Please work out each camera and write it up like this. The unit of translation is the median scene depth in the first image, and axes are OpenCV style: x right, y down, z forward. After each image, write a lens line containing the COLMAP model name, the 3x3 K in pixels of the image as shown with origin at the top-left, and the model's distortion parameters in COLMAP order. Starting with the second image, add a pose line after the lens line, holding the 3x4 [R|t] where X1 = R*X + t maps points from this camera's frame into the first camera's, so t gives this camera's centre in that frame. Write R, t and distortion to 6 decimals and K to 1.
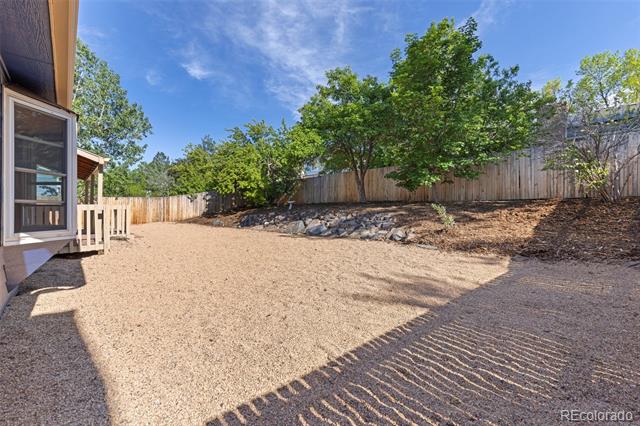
lens RADIAL K [[287.2, 0, 322.0], [0, 287.2, 210.6], [0, 0, 1]] dist [-0.000311, -0.000025]
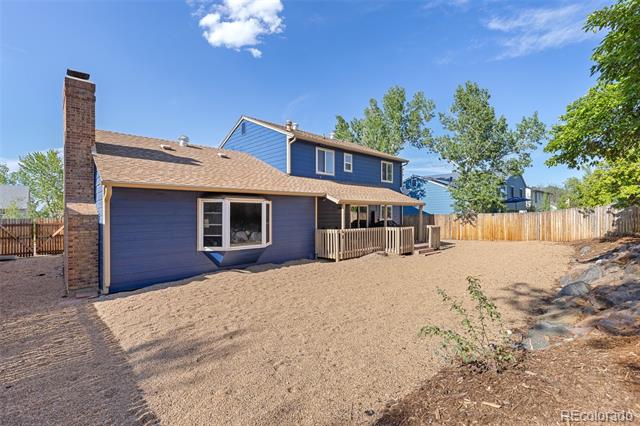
lens RADIAL K [[287.2, 0, 322.0], [0, 287.2, 213.6], [0, 0, 1]] dist [-0.000311, -0.000025]
pose [[0.030824, -0.000443, -0.999525, 0.280839], [-0.004558, 0.999989, -0.000584, -0.038953], [0.999514, 0.004574, 0.030821, 0.318024]]
